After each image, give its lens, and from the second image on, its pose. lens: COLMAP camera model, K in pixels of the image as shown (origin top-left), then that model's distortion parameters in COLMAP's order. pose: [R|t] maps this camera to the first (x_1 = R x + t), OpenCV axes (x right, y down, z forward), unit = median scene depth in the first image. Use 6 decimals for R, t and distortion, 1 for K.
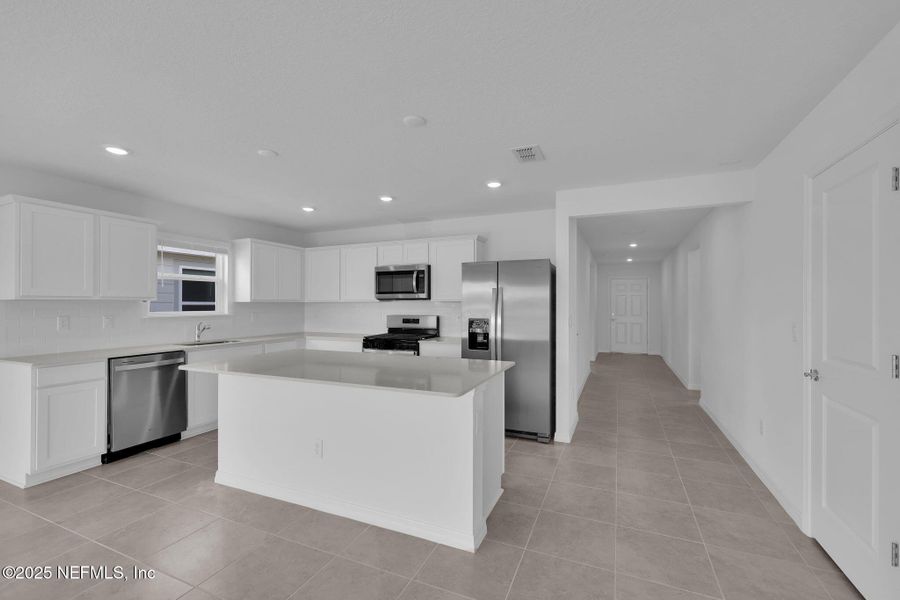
lens RADIAL K [[397.4, 0, 448.5], [0, 397.4, 300.1], [0, 0, 1]] dist [0.004121, 0.001176]
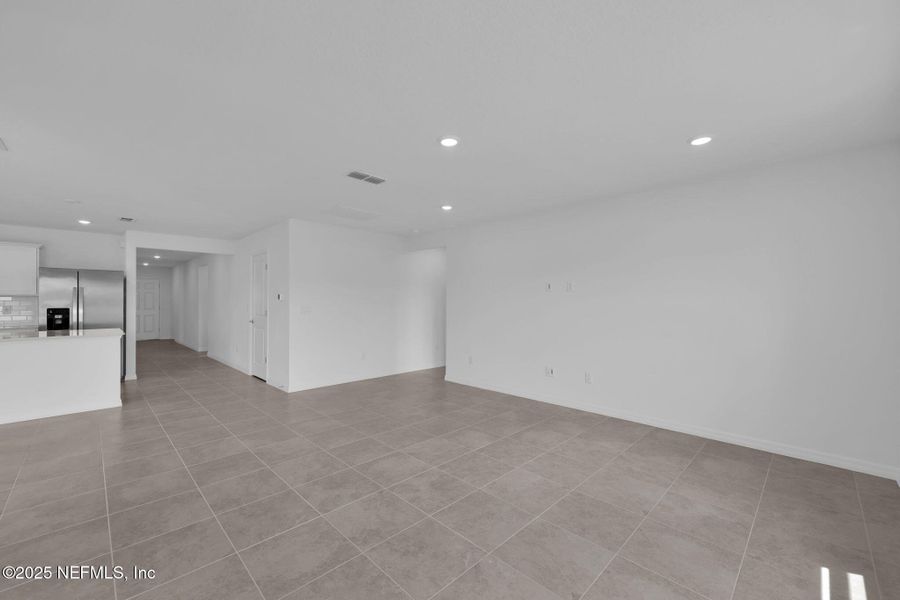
lens RADIAL K [[367.5, 0, 447.3], [0, 367.5, 301.7], [0, 0, 1]] dist [0.002496, 0.000146]
pose [[0.386925, -0.001625, 0.922110, -0.491420], [-0.009406, 0.999939, 0.005709, 0.002178], [-0.922063, -0.010882, 0.386886, -0.649671]]
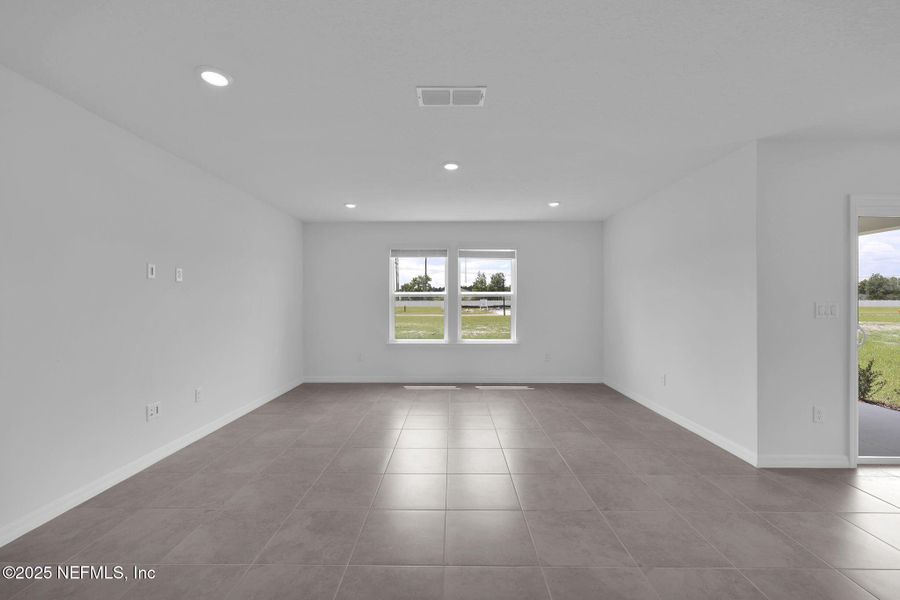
lens RADIAL K [[367.5, 0, 450.4], [0, 367.5, 302.4], [0, 0, 1]] dist [0.002496, 0.000146]
pose [[-0.924120, -0.000124, -0.382104, 0.257239], [0.003036, 0.999966, -0.007667, 0.019375], [0.382092, -0.008245, -0.924088, 0.162803]]
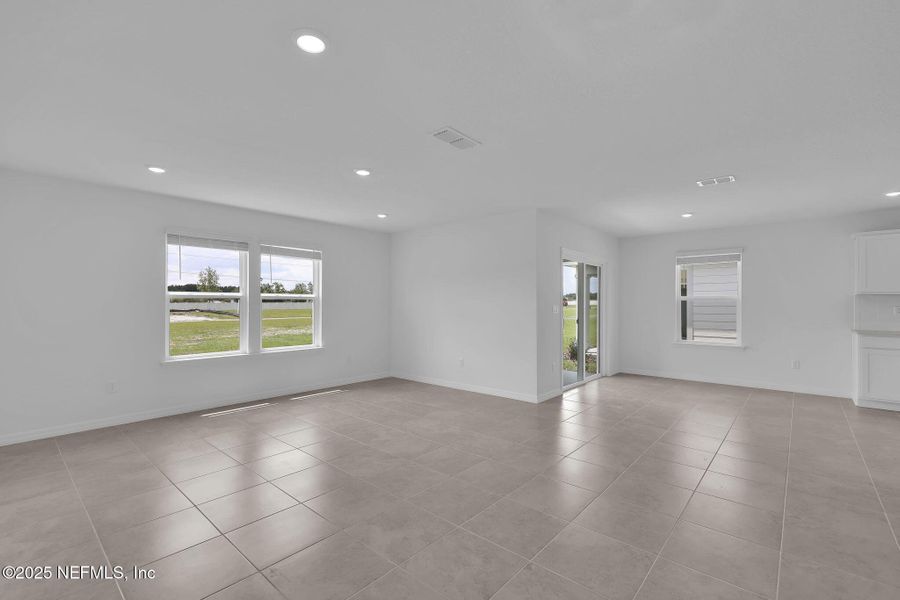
lens RADIAL K [[397.4, 0, 453.1], [0, 397.4, 301.9], [0, 0, 1]] dist [0.004121, 0.001176]
pose [[-0.314334, -0.007629, -0.949282, 0.640995], [0.008740, 0.999902, -0.010929, 0.017464], [0.949272, -0.011732, -0.314237, -0.060294]]
